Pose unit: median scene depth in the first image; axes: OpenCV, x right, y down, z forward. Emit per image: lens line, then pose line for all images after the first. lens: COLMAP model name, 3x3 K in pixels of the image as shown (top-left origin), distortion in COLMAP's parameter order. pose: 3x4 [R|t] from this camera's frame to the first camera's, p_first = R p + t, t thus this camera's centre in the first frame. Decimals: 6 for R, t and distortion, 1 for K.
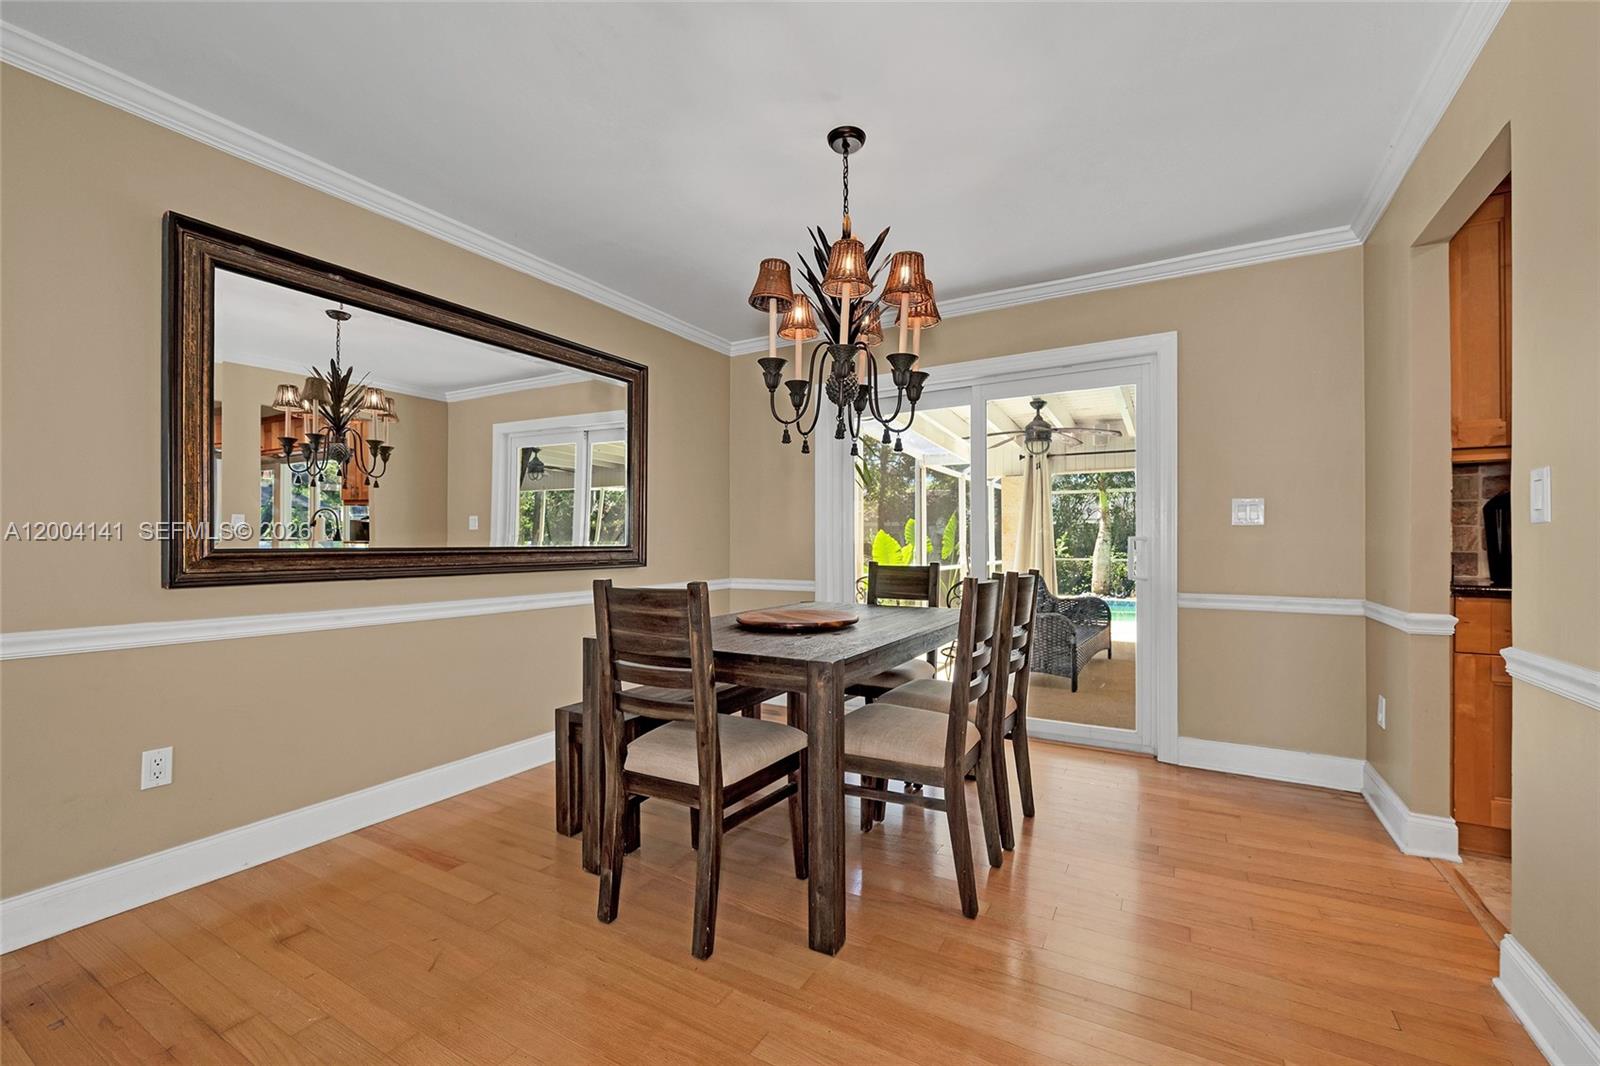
lens RADIAL K [[642.7, 0, 797.0], [0, 642.7, 539.2], [0, 0, 1]] dist [-0.008477, 0.000944]
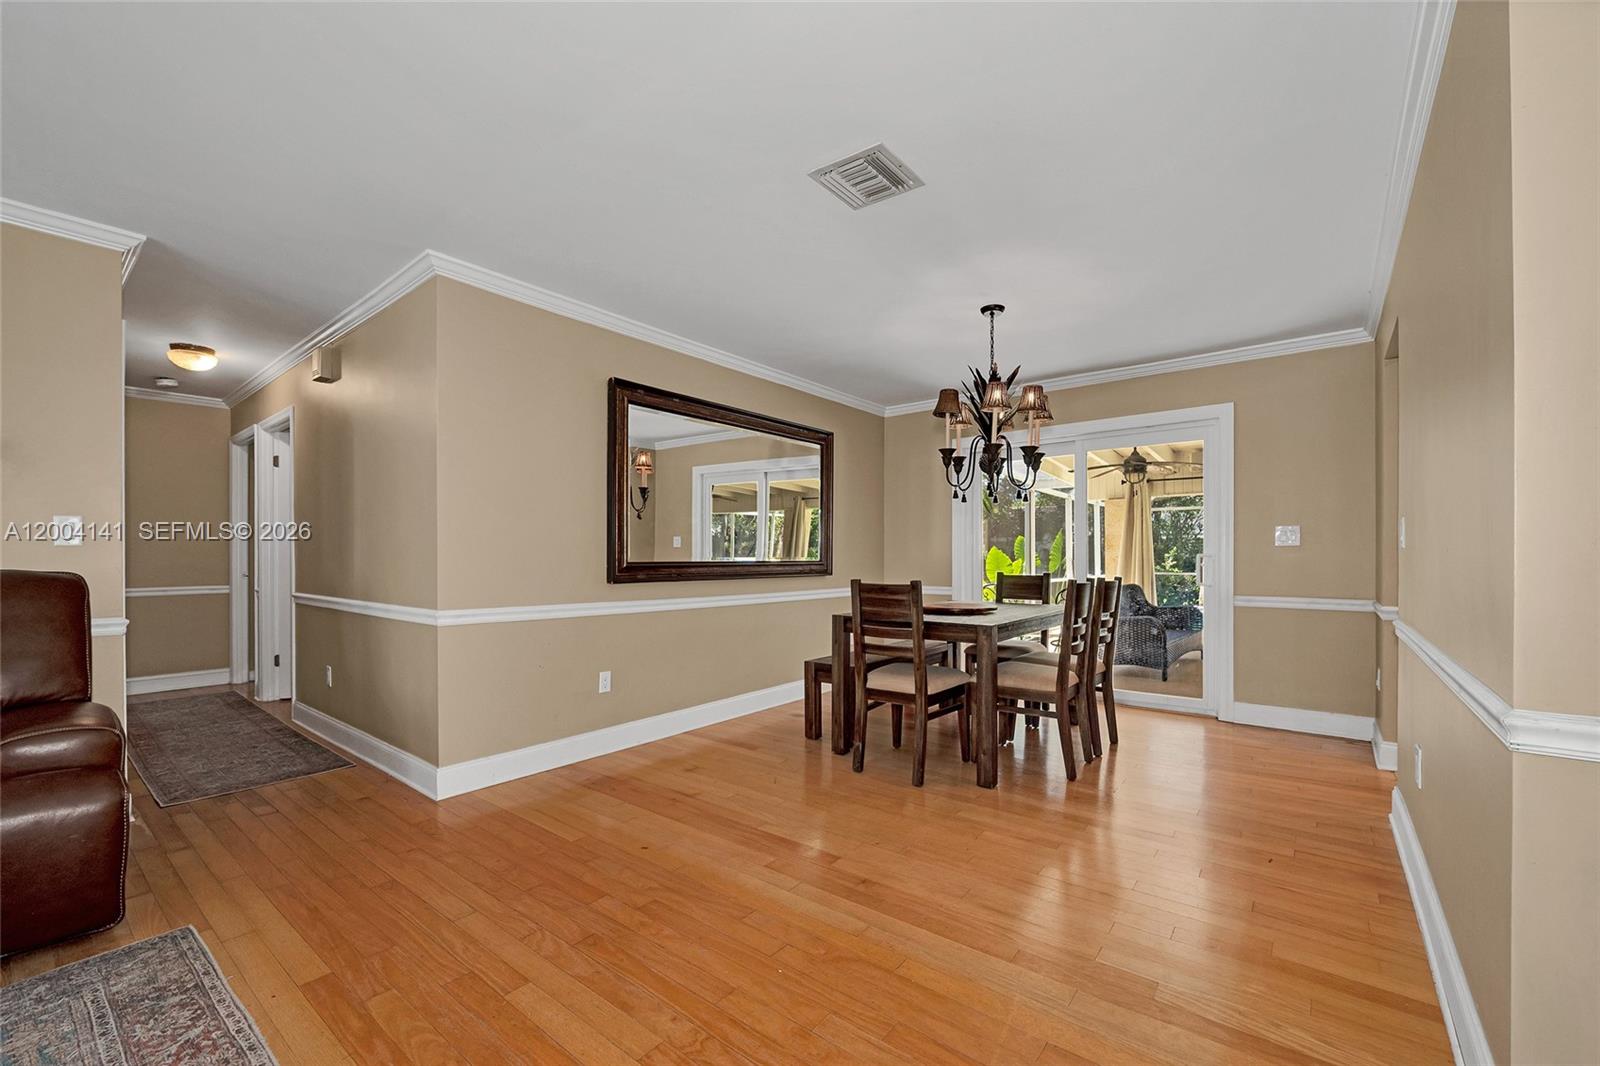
lens RADIAL K [[642.7, 0, 804.9], [0, 642.7, 555.2], [0, 0, 1]] dist [-0.008477, 0.000944]
pose [[0.990308, 0.000235, -0.138886, -0.163047], [0.000193, 0.999995, 0.003069, -0.008704], [0.138886, -0.003066, 0.990304, -0.655834]]
